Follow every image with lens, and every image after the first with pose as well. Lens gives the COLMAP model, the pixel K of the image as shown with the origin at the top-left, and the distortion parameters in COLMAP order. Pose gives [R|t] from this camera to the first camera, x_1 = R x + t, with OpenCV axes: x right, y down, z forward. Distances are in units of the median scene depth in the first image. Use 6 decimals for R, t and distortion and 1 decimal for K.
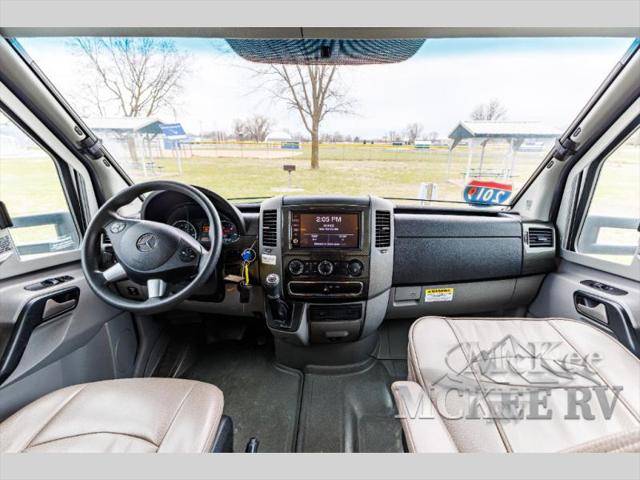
lens RADIAL K [[279.1, 0, 329.6], [0, 279.1, 240.0], [0, 0, 1]] dist [0.011879, -0.003361]
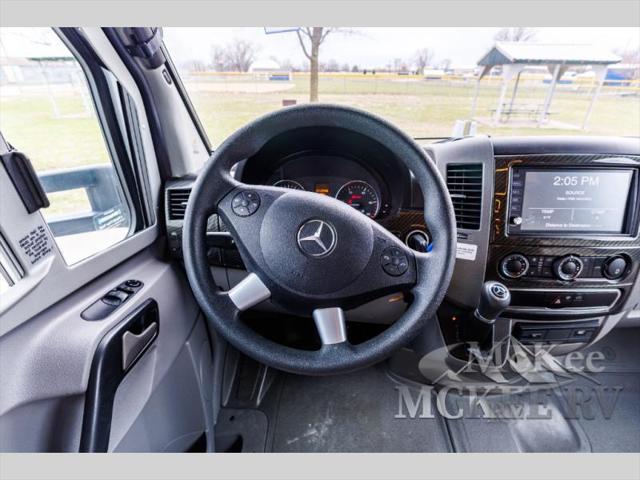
lens RADIAL K [[300.7, 0, 319.6], [0, 300.7, 241.1], [0, 0, 1]] dist [-0.013137, 0.000847]
pose [[0.999874, 0.002644, -0.015669, -0.491363], [0.000154, 0.984412, 0.175880, -0.059264], [0.015890, -0.175860, 0.984287, 0.371816]]
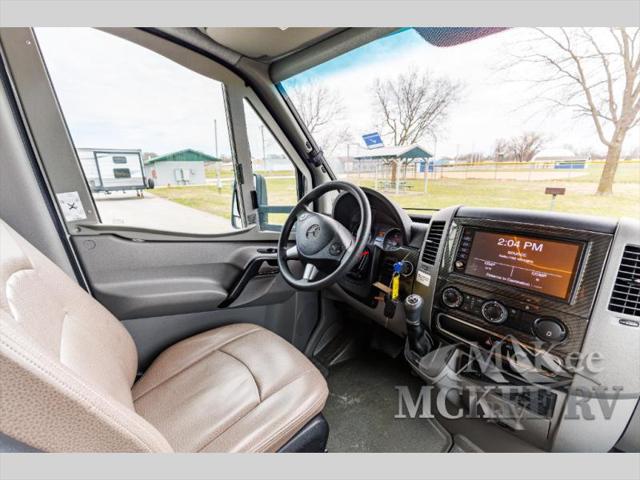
lens RADIAL K [[273.7, 0, 318.3], [0, 273.7, 238.8], [0, 0, 1]] dist [0.009235, -0.001971]
pose [[0.656476, 0.169643, -0.735024, 0.158569], [-0.222360, 0.974609, 0.026342, 0.002175], [0.720830, 0.146147, 0.677529, 0.192133]]
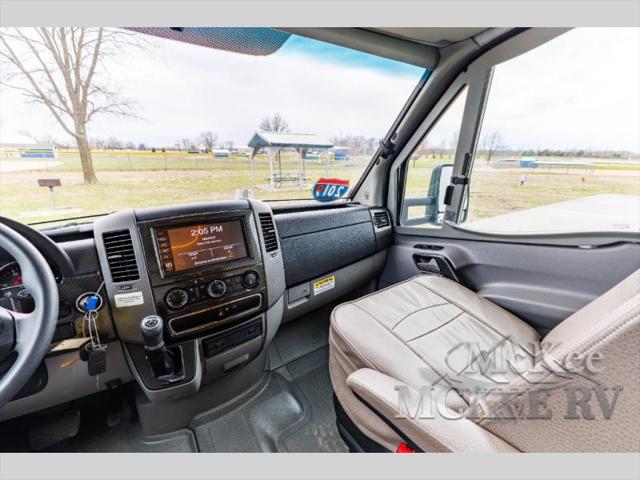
lens RADIAL K [[279.1, 0, 319.9], [0, 279.1, 241.2], [0, 0, 1]] dist [0.011879, -0.003361]
pose [[0.807434, -0.175852, 0.563139, -0.198587], [0.189199, 0.981309, 0.035159, -0.009147], [-0.558797, 0.078156, 0.825614, 0.125062]]
